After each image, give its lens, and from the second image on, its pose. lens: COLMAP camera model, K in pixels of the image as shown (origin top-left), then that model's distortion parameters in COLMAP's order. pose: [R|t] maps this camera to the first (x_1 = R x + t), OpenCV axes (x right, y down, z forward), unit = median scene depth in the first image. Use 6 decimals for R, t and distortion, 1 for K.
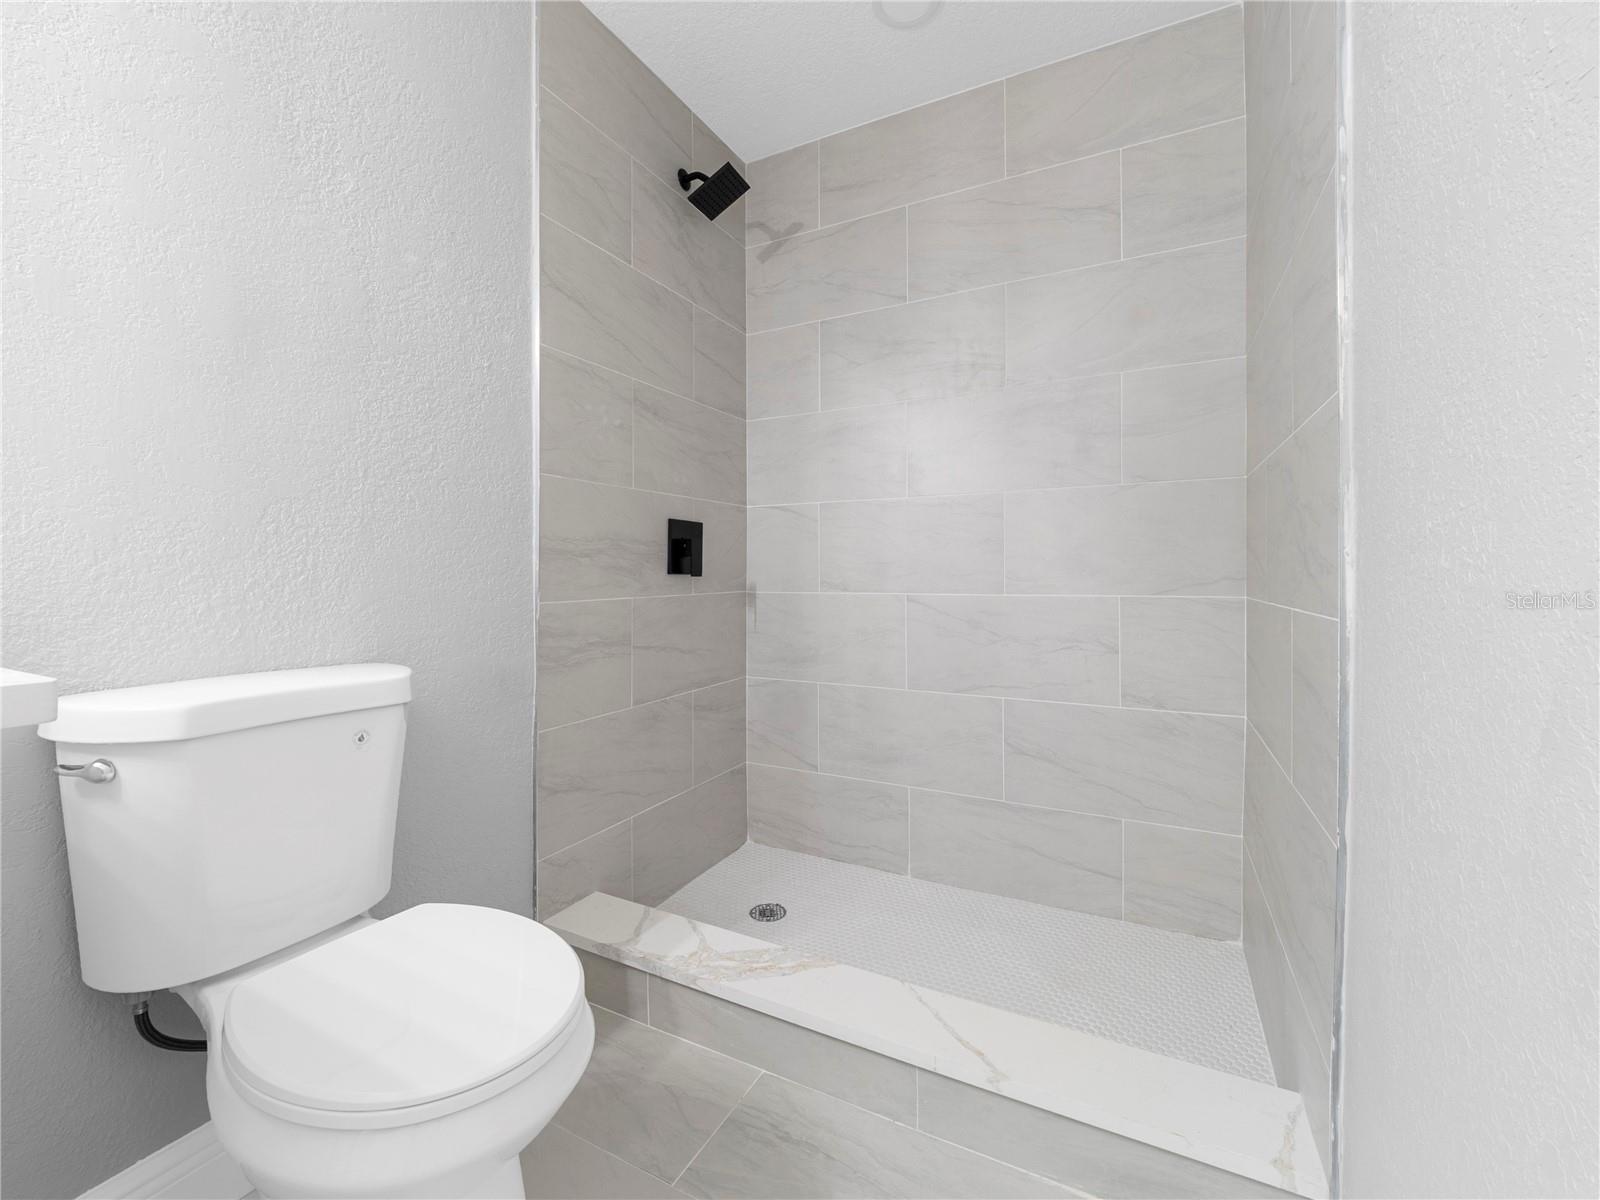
lens RADIAL K [[659.9, 0, 796.2], [0, 659.9, 586.8], [0, 0, 1]] dist [-0.001092, -0.000554]
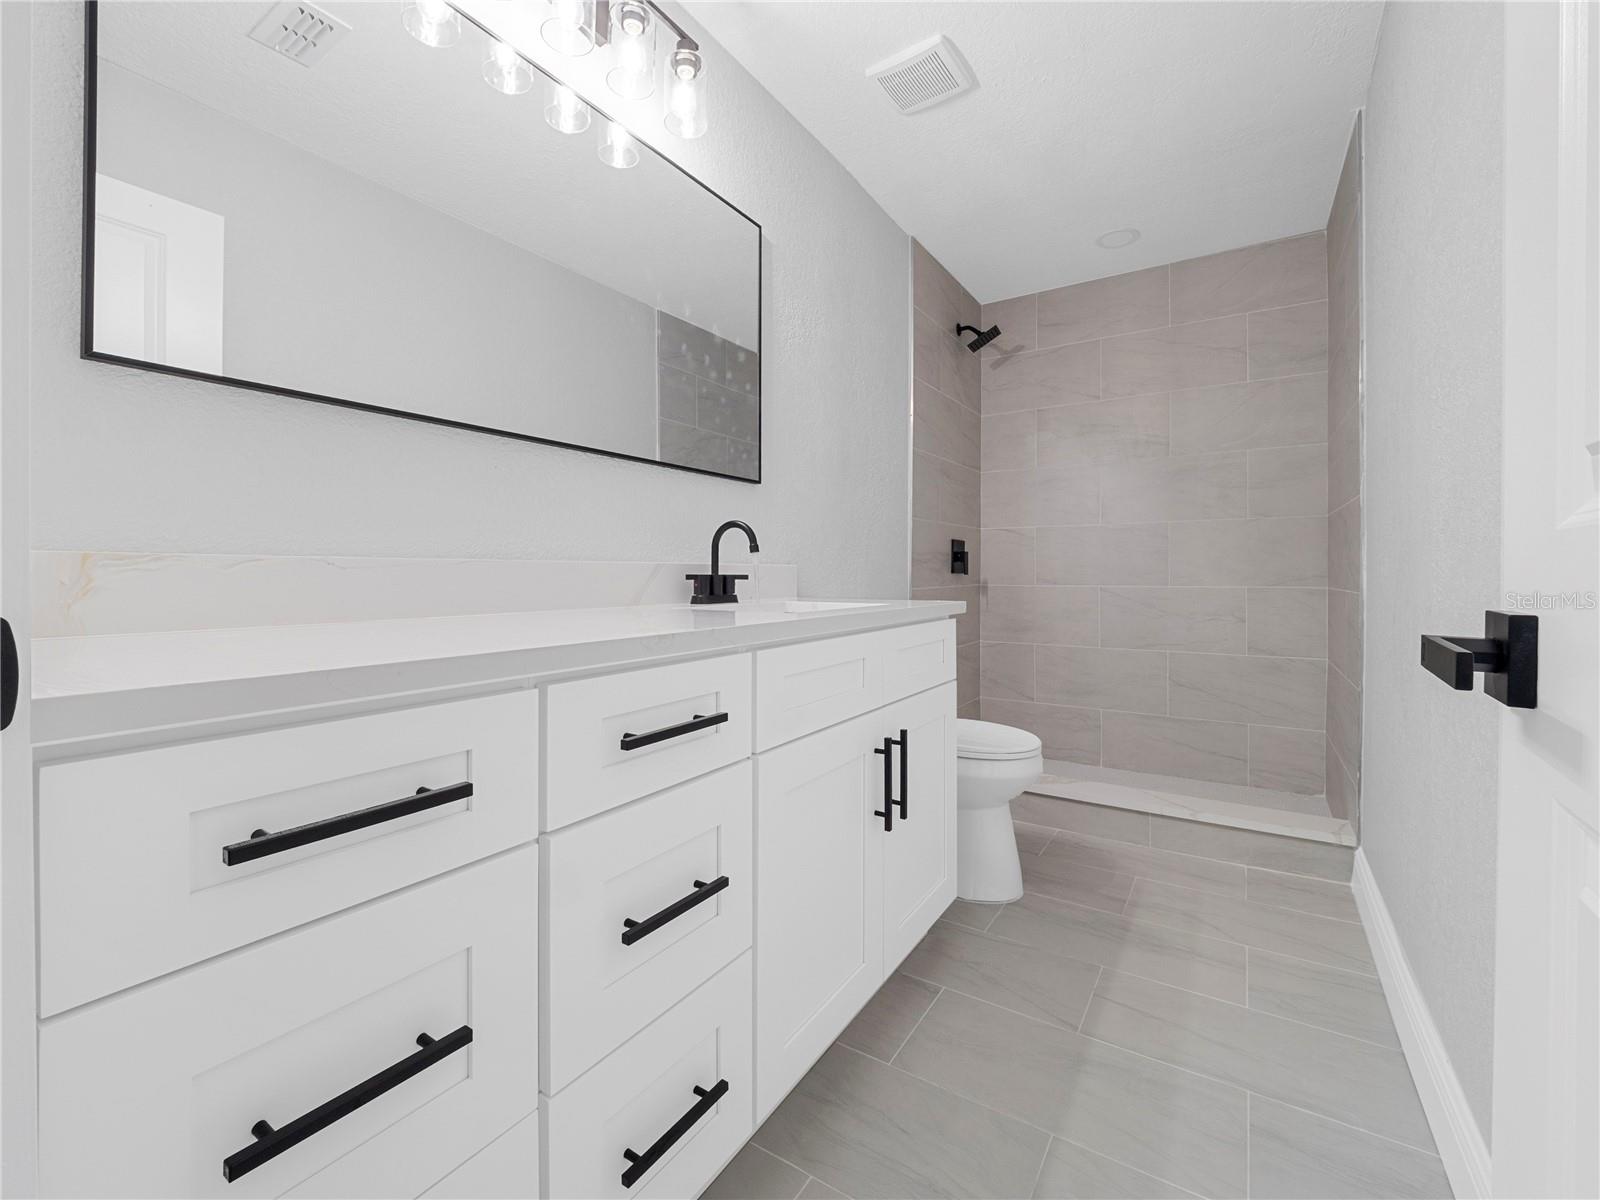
lens RADIAL K [[662.2, 0, 799.9], [0, 662.2, 583.9], [0, 0, 1]] dist [-0.008011, -0.000308]
pose [[0.994585, 0.003363, -0.103871, -0.397466], [-0.003867, 0.999982, -0.004649, 0.016091], [0.103854, 0.005026, 0.994580, -0.667809]]
